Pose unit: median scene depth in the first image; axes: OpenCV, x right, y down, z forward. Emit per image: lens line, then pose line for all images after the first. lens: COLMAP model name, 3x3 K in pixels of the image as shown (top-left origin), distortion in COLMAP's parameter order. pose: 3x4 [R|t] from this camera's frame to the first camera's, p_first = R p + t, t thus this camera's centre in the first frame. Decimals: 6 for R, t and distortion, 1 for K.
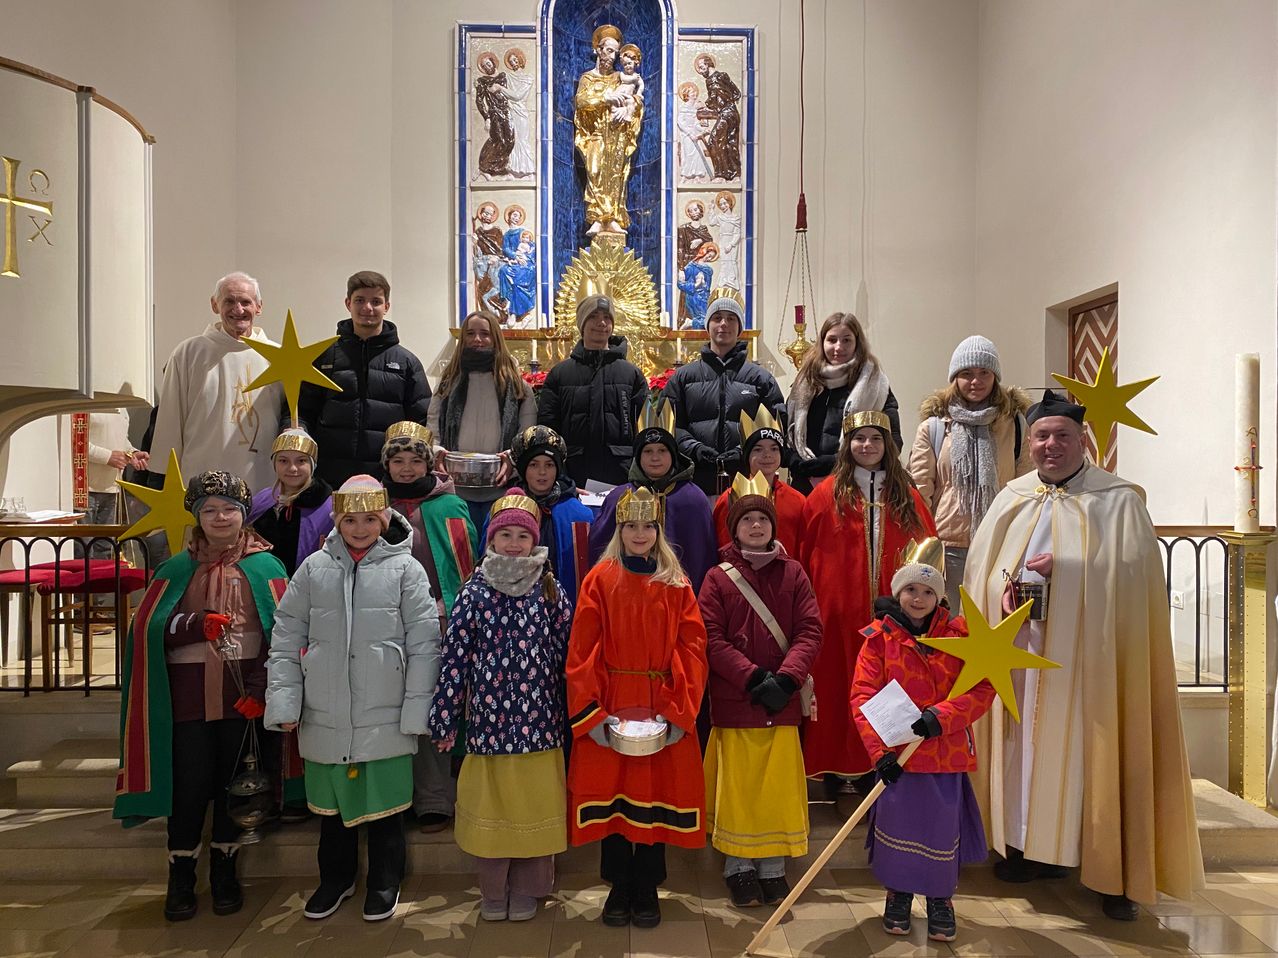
lens RADIAL K [[960.0, 0, 643.3], [0, 960.0, 483.3], [0, 0, 1]] dist [0.007622, -0.003378]
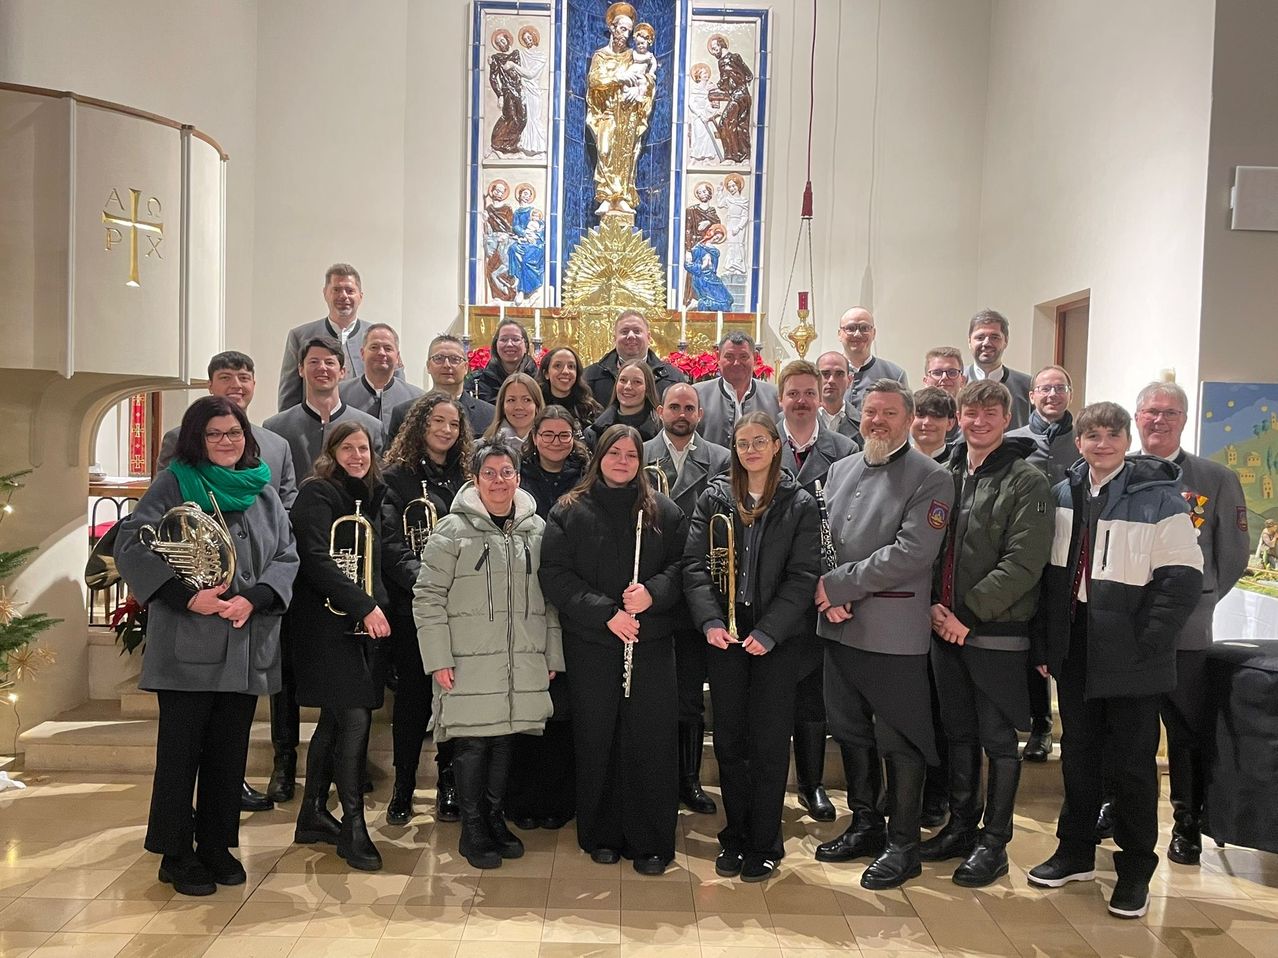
lens RADIAL K [[1129.7, 0, 615.8], [0, 1129.7, 475.1], [0, 0, 1]] dist [0.037659, -0.002409]
pose [[0.999215, 0.026581, -0.029379, 0.004504], [-0.026064, 0.999501, 0.017839, -0.006324], [0.029839, -0.017060, 0.999409, -0.194325]]
